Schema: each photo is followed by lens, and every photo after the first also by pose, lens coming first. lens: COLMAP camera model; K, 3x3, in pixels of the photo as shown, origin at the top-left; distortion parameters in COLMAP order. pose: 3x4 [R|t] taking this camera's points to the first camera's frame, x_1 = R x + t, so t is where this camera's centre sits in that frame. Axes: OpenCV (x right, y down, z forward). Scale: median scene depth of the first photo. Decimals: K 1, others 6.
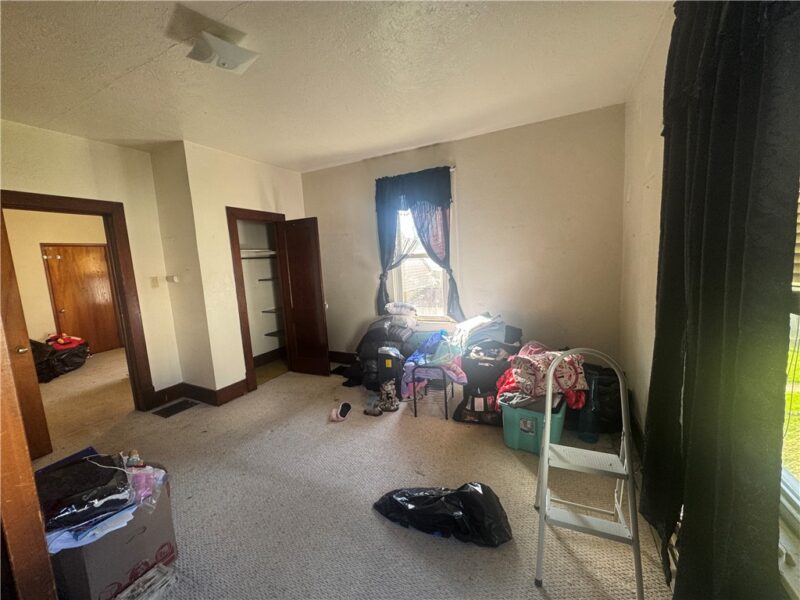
lens RADIAL K [[328.5, 0, 400.0], [0, 328.5, 300.0], [0, 0, 1]] dist [0.000669, 0.000009]
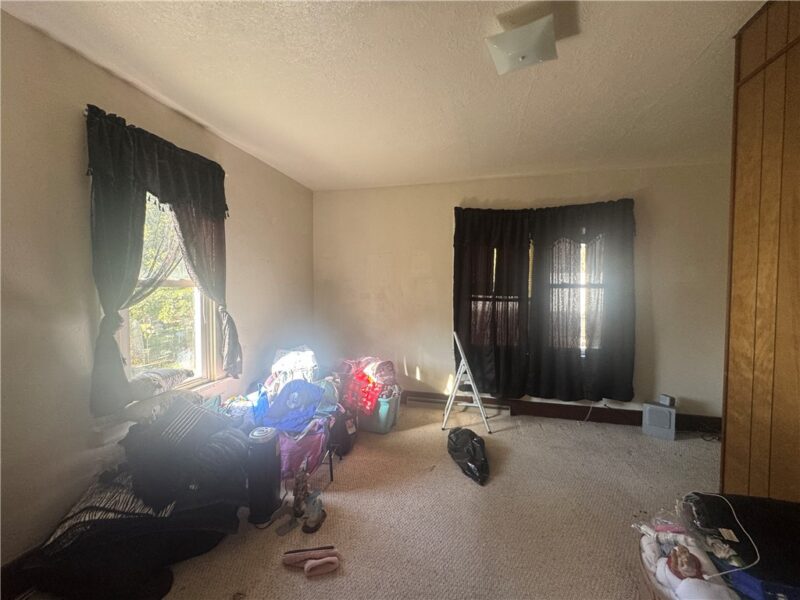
lens RADIAL K [[328.5, 0, 400.0], [0, 328.5, 300.0], [0, 0, 1]] dist [0.000669, 0.000009]
pose [[-0.239479, 0.011033, 0.970839, -0.652679], [0.133599, 0.990798, 0.021696, -0.069284], [-0.961666, 0.134898, -0.238749, 0.808459]]
